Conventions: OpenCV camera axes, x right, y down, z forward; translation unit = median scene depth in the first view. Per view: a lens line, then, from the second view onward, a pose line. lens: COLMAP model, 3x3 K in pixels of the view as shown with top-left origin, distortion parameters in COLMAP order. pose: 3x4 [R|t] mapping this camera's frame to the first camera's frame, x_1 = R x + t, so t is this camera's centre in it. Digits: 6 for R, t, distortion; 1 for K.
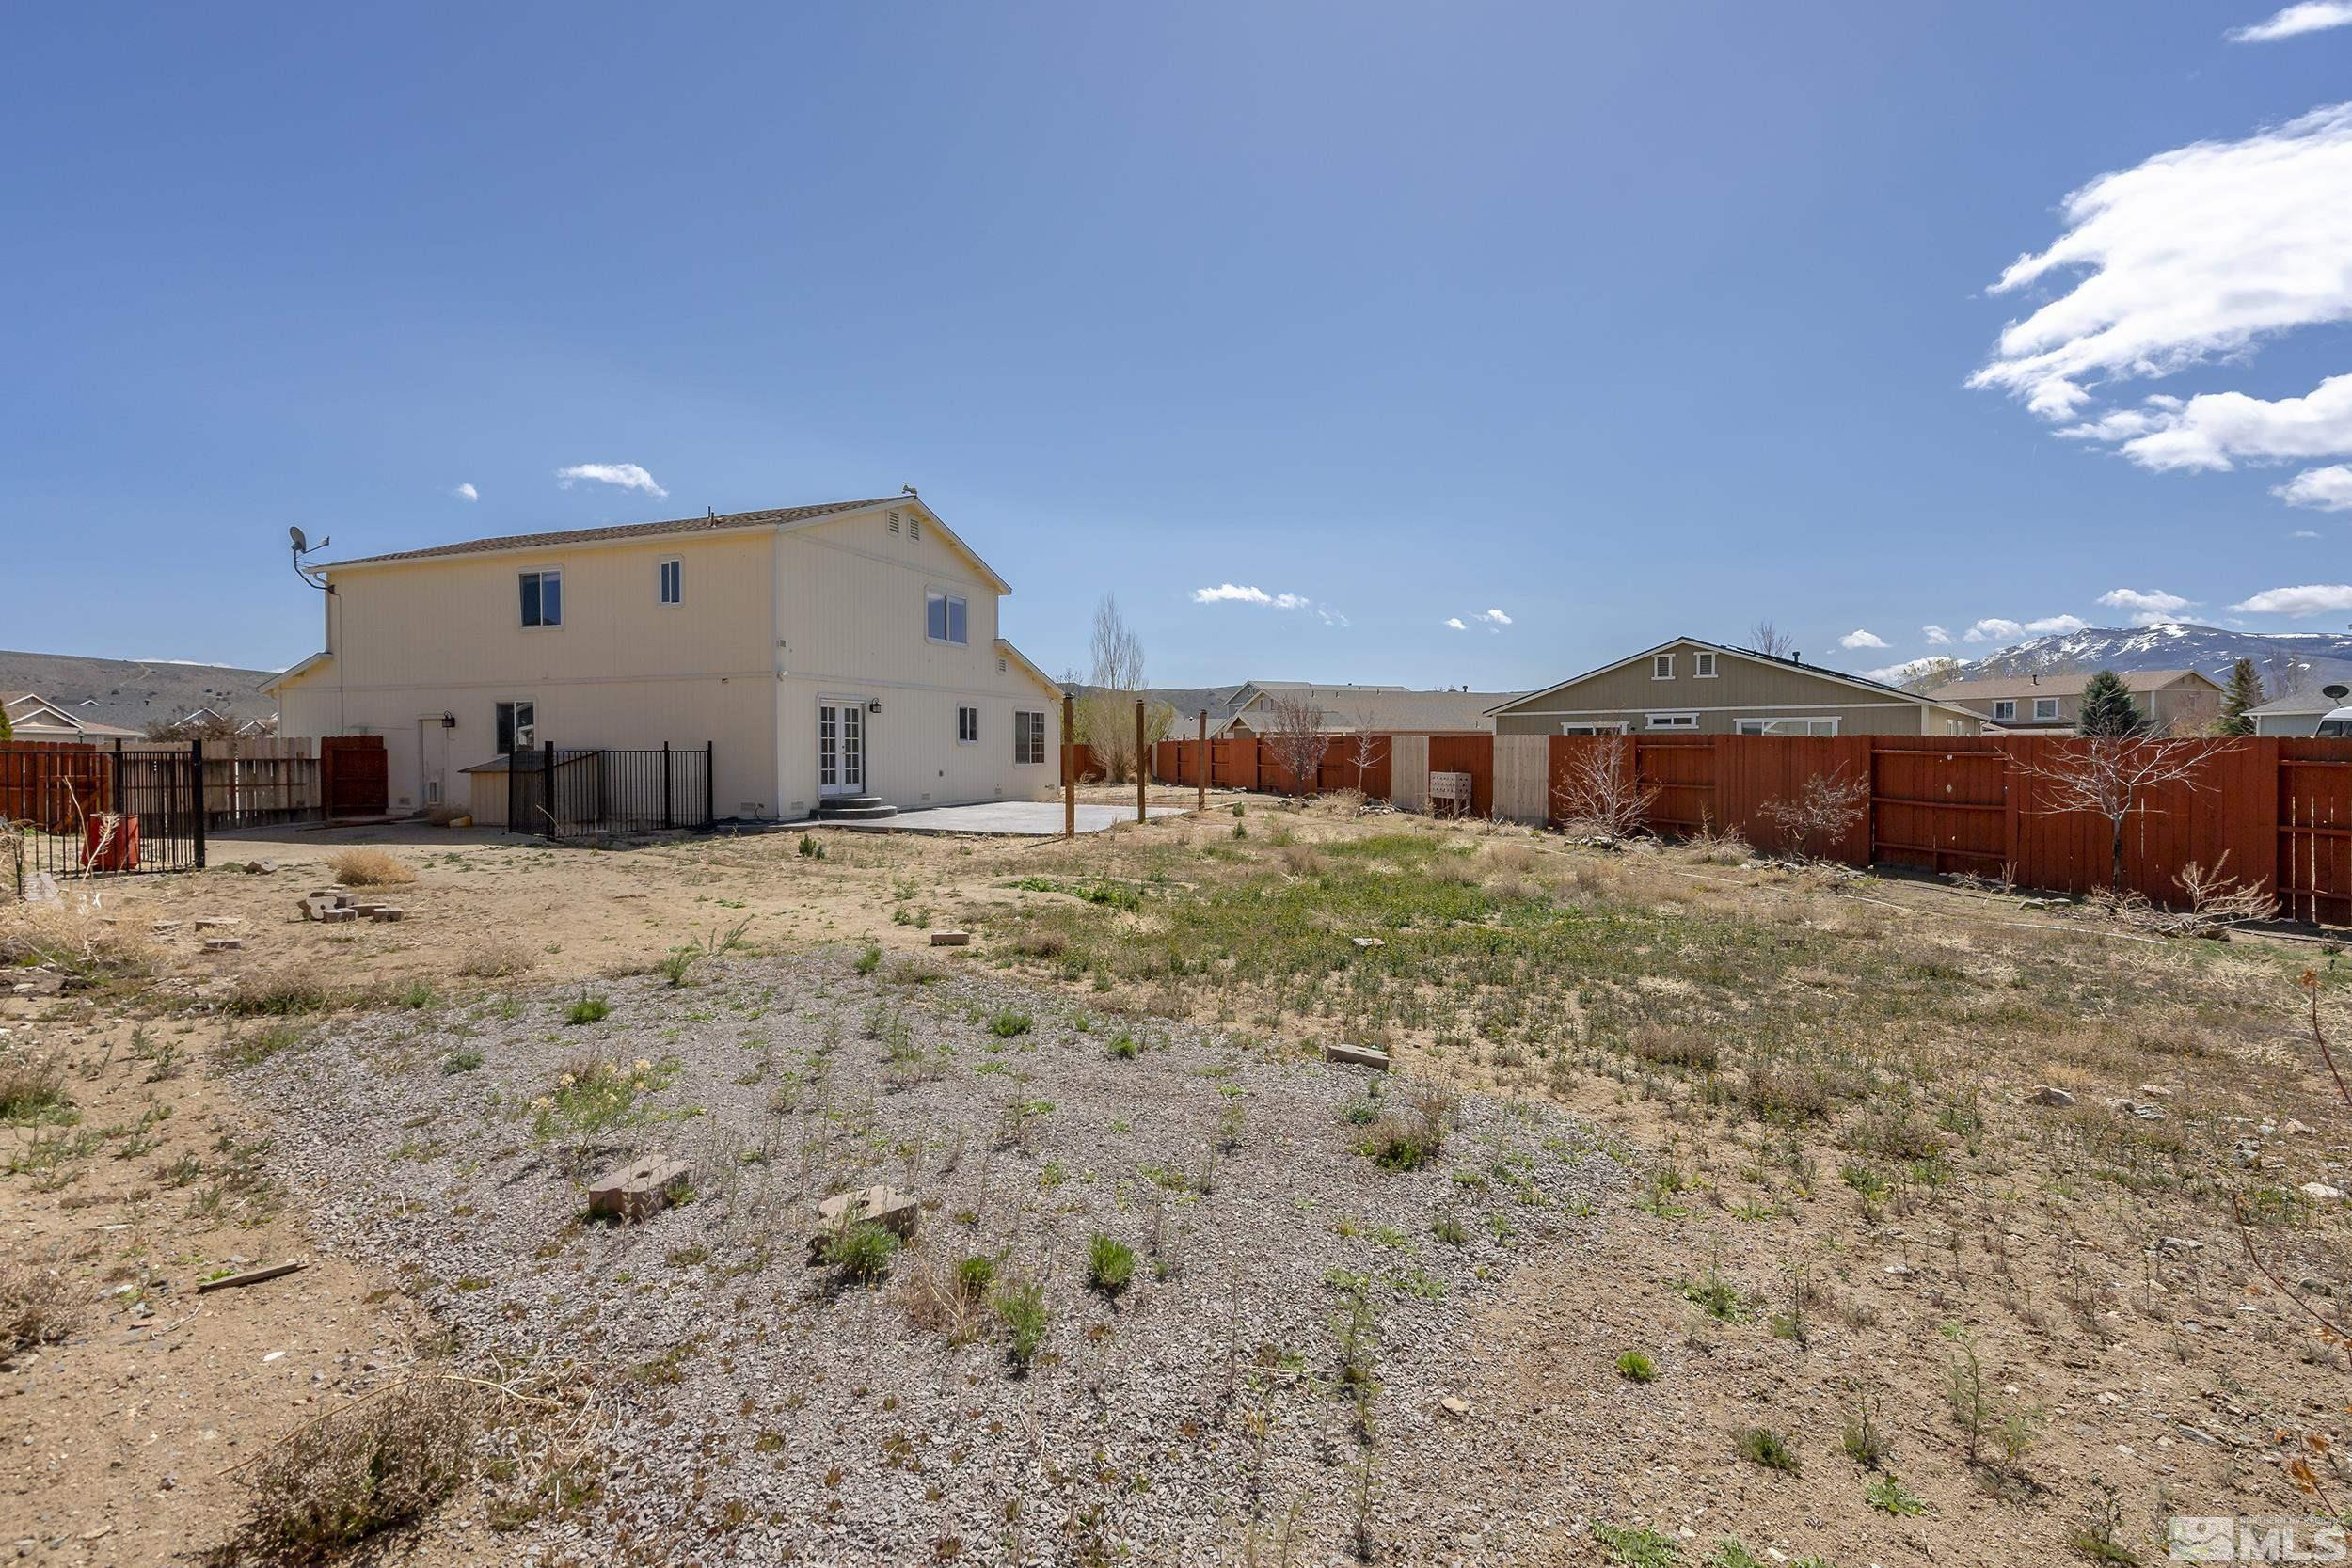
lens RADIAL K [[1098.0, 0, 1182.6], [0, 1098.0, 780.2], [0, 0, 1]] dist [0.004070, 0.001017]
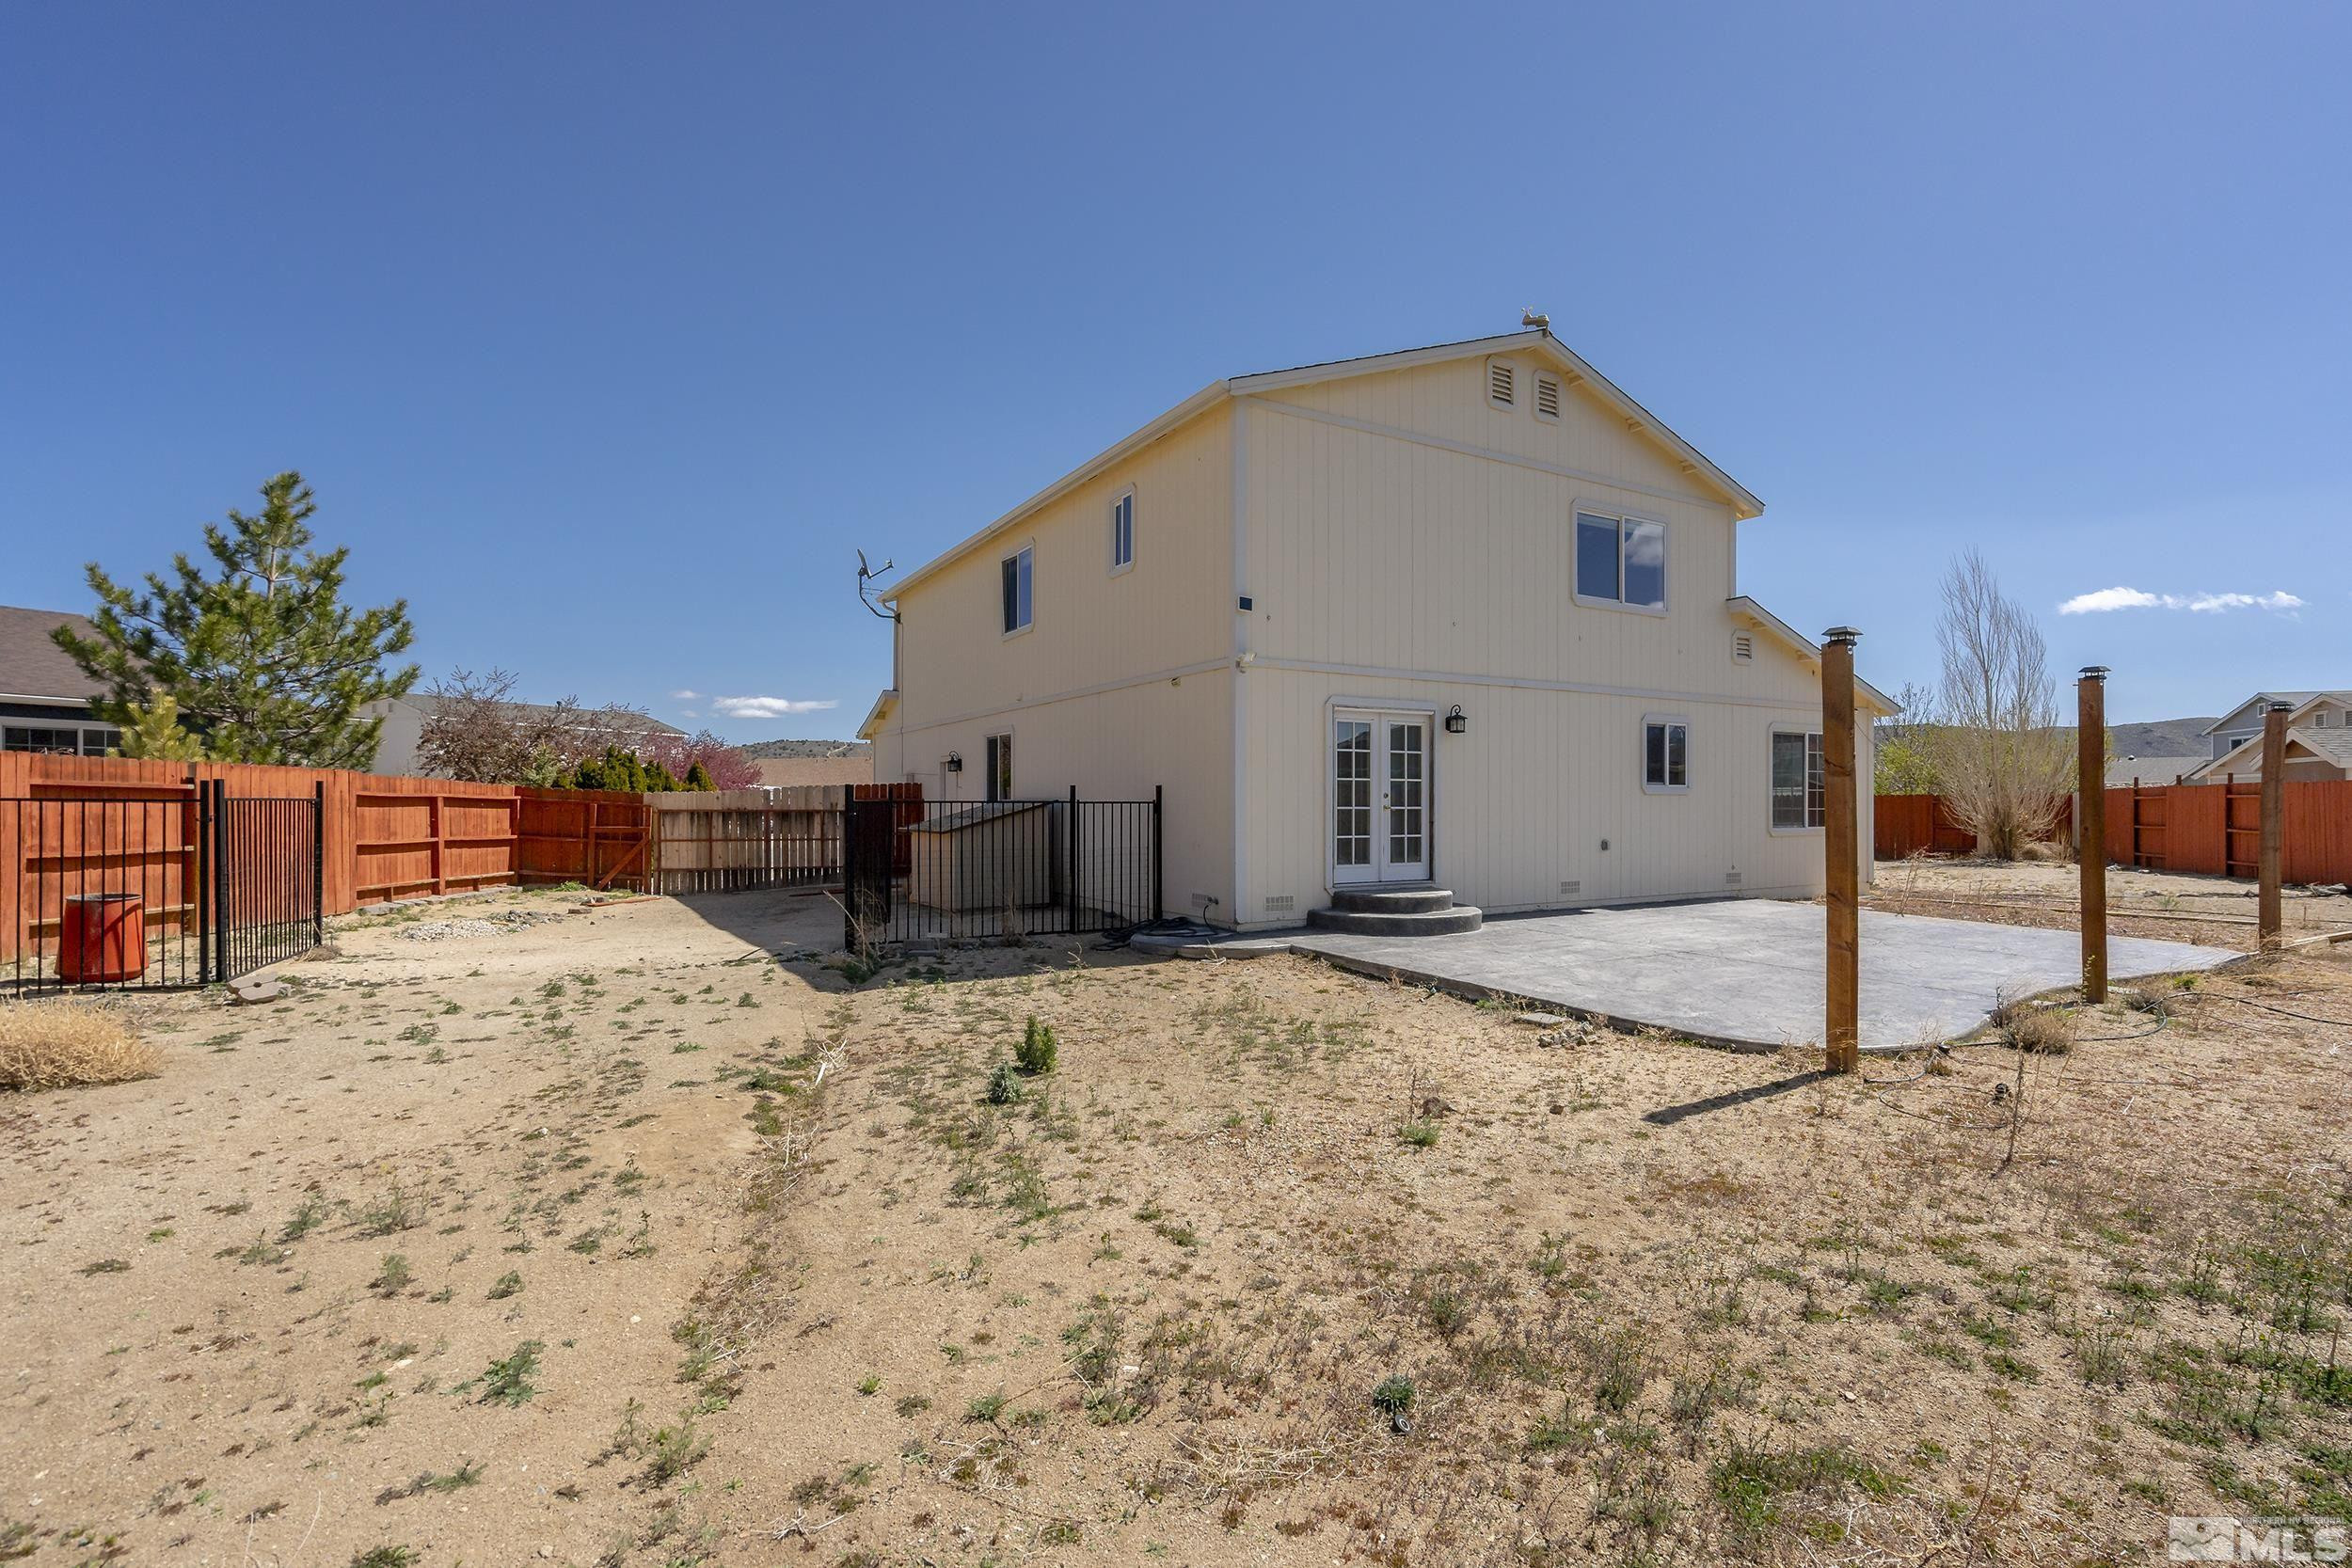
lens RADIAL K [[1098.0, 0, 1174.7], [0, 1098.0, 793.2], [0, 0, 1]] dist [0.004070, 0.001017]
pose [[0.768970, -0.002143, -0.639281, -0.040859], [-0.021255, 0.999356, -0.028917, -0.013226], [0.638931, 0.035824, 0.768429, 0.506142]]
